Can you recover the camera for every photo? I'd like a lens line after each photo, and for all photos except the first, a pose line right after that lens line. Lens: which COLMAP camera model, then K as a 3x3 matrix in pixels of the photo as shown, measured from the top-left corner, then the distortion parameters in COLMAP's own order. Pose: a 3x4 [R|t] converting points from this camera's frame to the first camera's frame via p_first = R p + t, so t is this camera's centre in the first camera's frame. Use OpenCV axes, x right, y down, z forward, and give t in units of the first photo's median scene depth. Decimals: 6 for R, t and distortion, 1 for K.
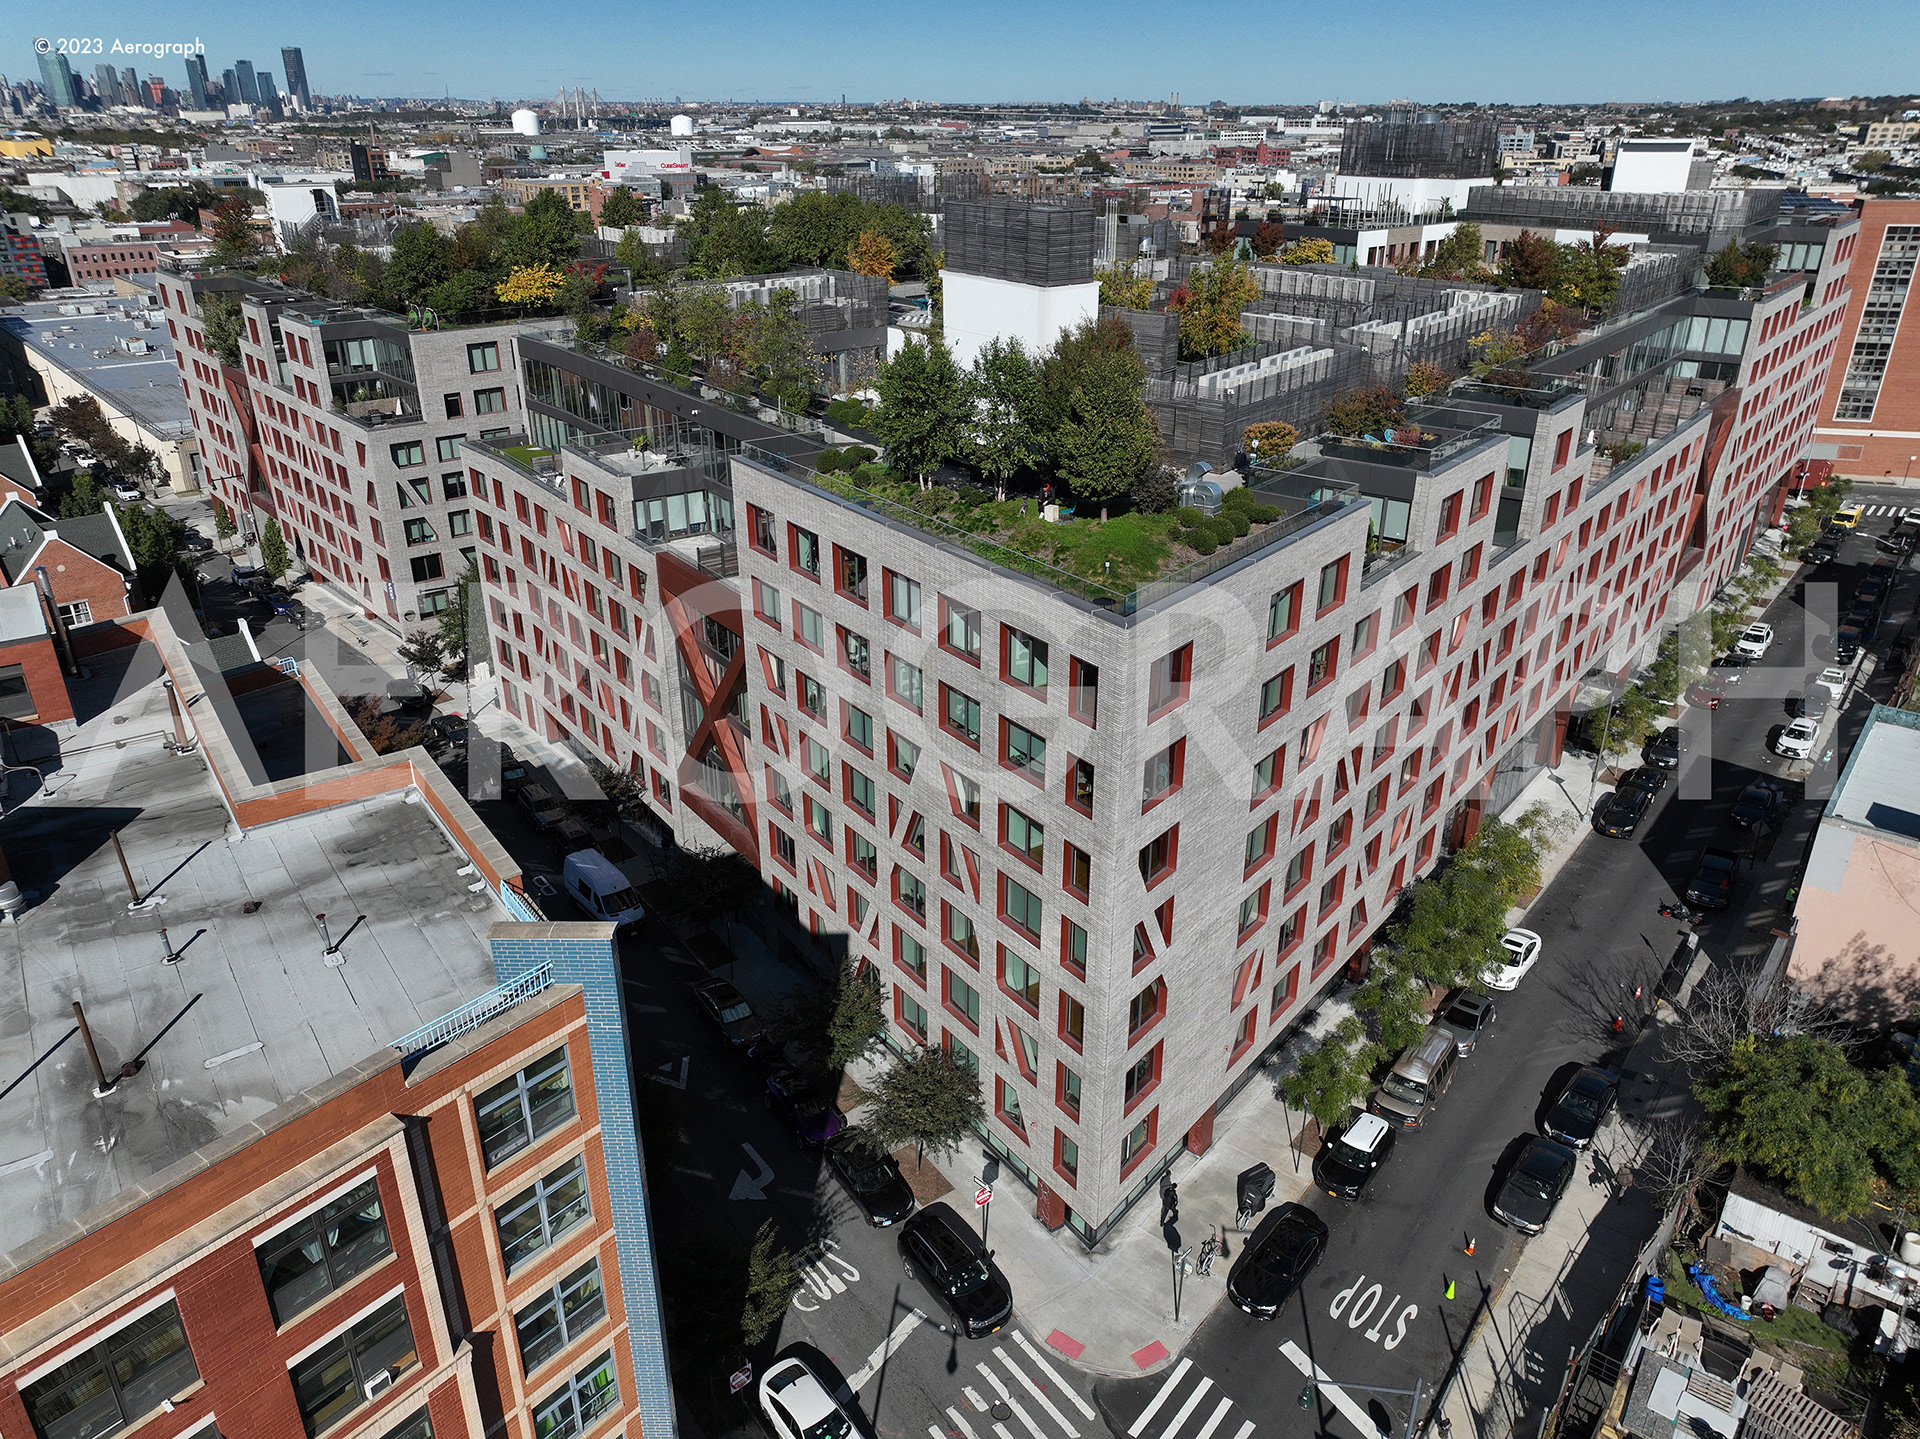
lens RADIAL K [[1356.4, 0, 963.0], [0, 1356.4, 720.0], [0, 0, 1]] dist [-0.002817, 0.019824]
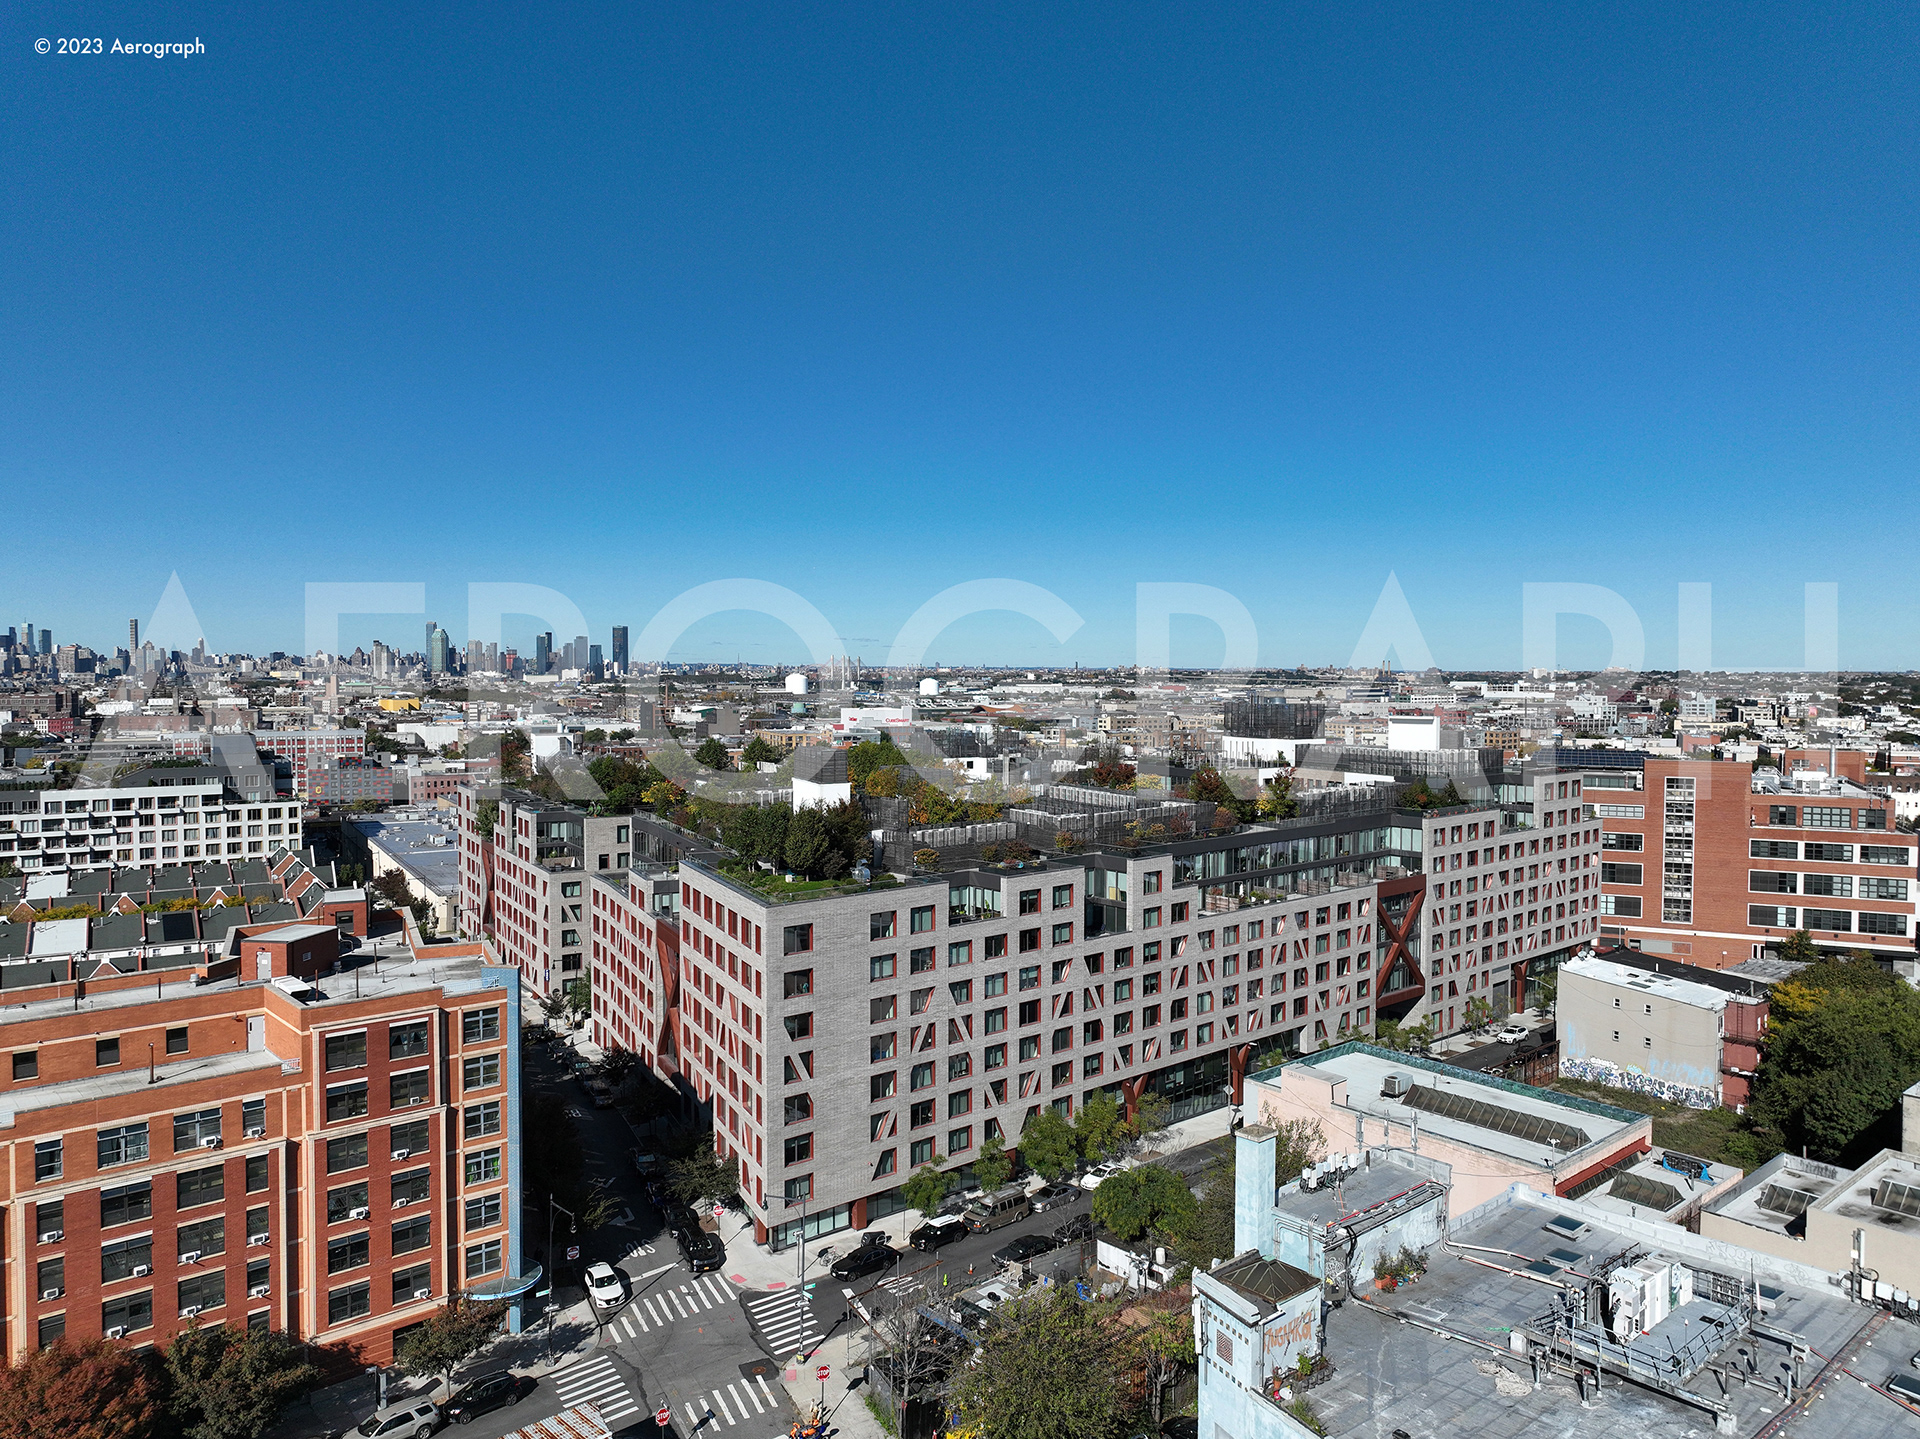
lens RADIAL K [[1356.4, 0, 962.3], [0, 1356.4, 716.4], [0, 0, 1]] dist [-0.002817, 0.019824]
pose [[0.985204, 0.009062, -0.171145, 0.254323], [-0.073561, 0.924297, -0.374517, 0.144489], [0.154795, 0.381566, 0.911288, -0.376967]]
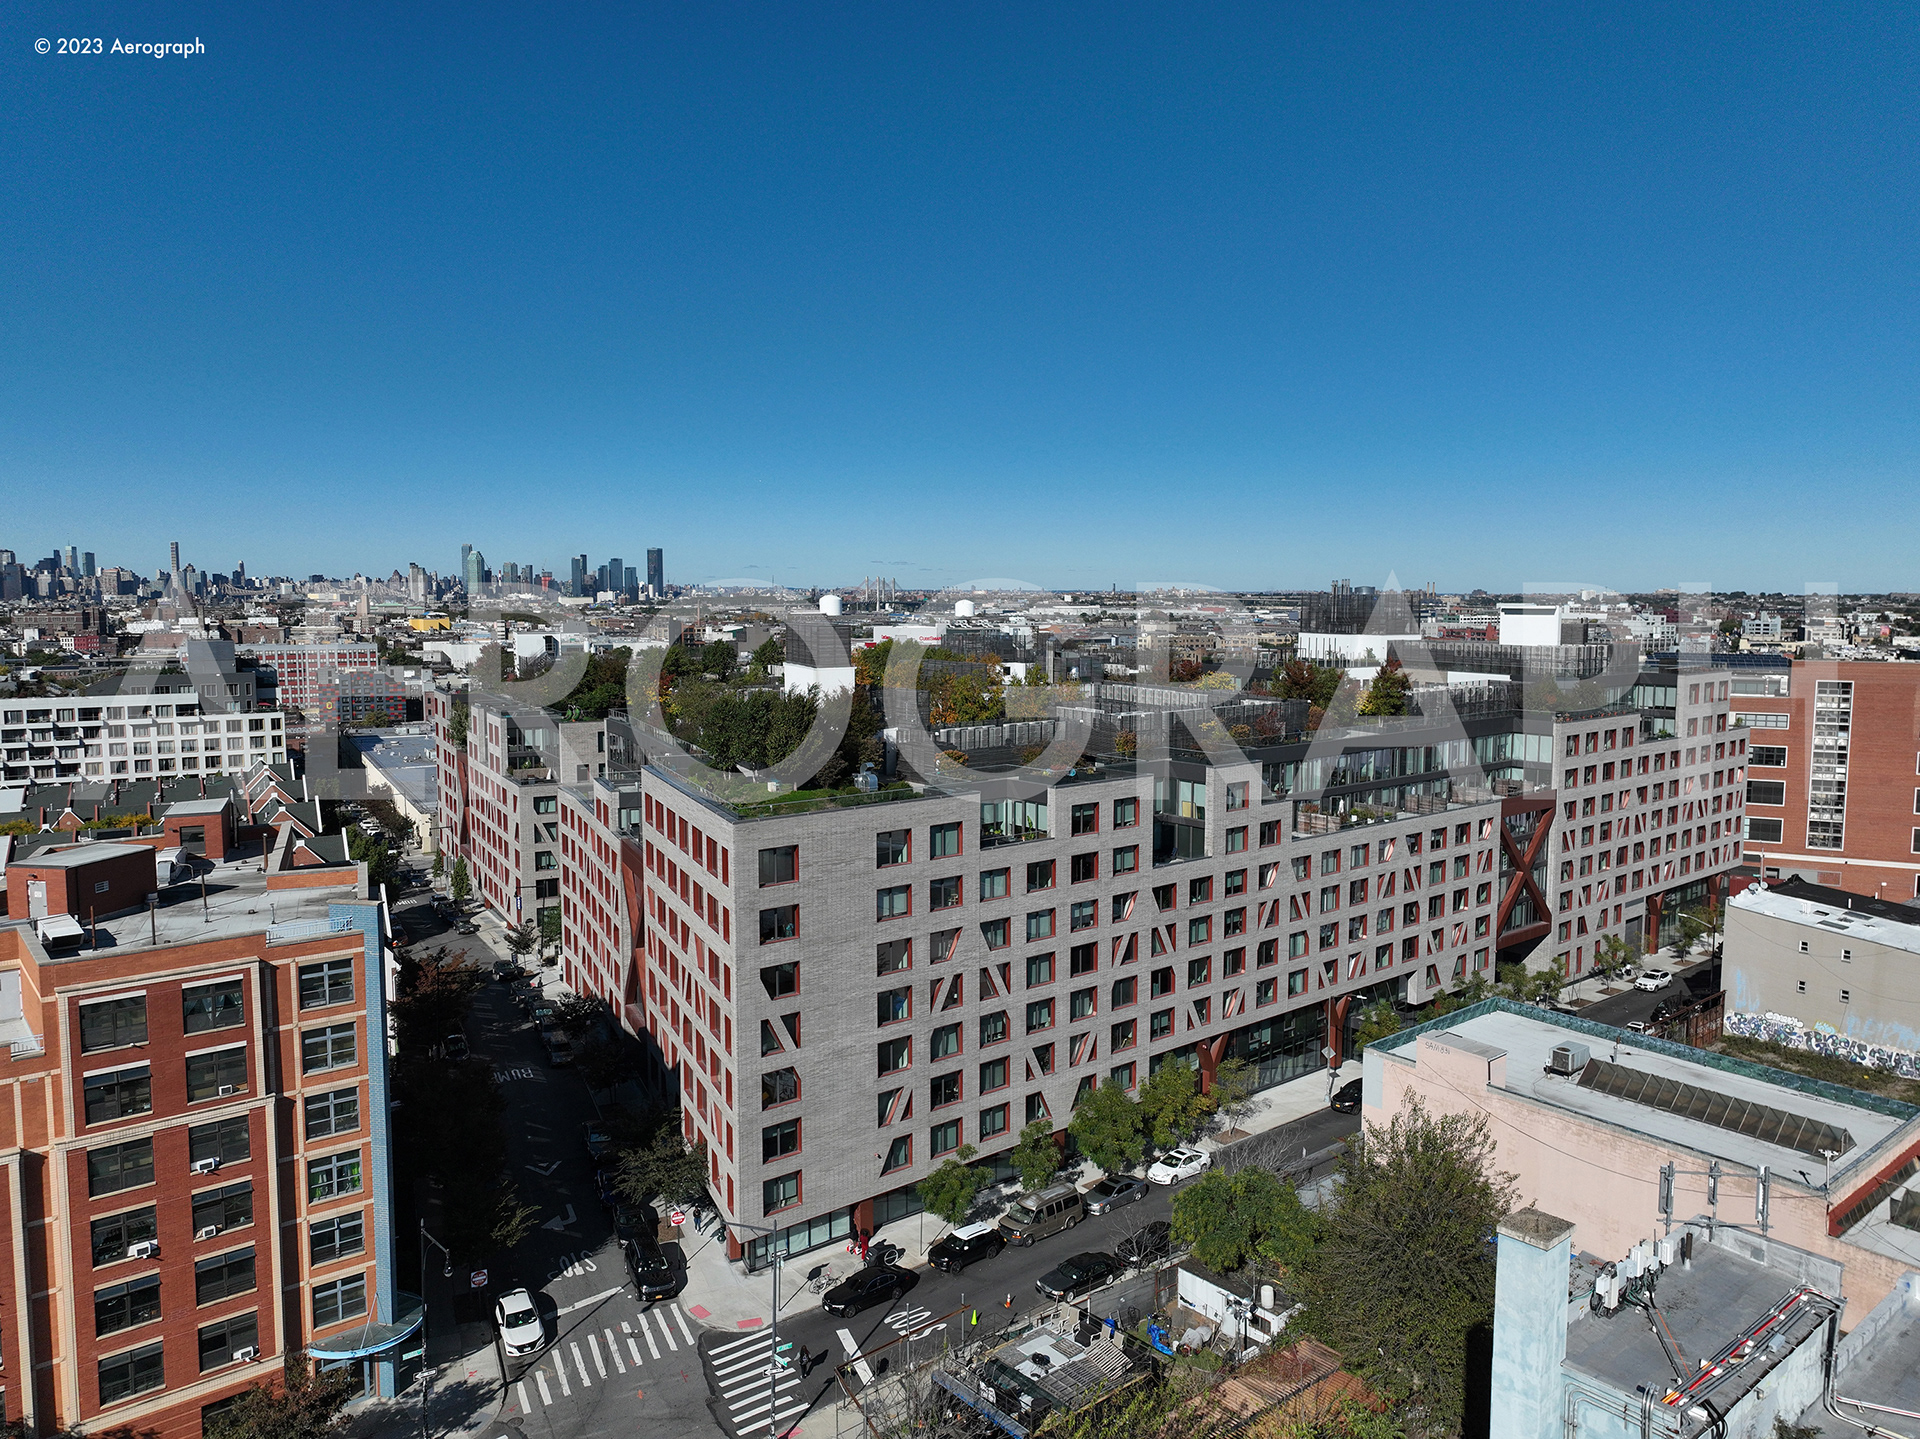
lens RADIAL K [[1356.4, 0, 962.8], [0, 1356.4, 716.0], [0, 0, 1]] dist [-0.002817, 0.019824]
pose [[0.980396, 0.020464, -0.195971, 0.222676], [-0.083735, 0.943583, -0.320373, 0.101218], [0.178359, 0.330502, 0.926799, -0.196346]]
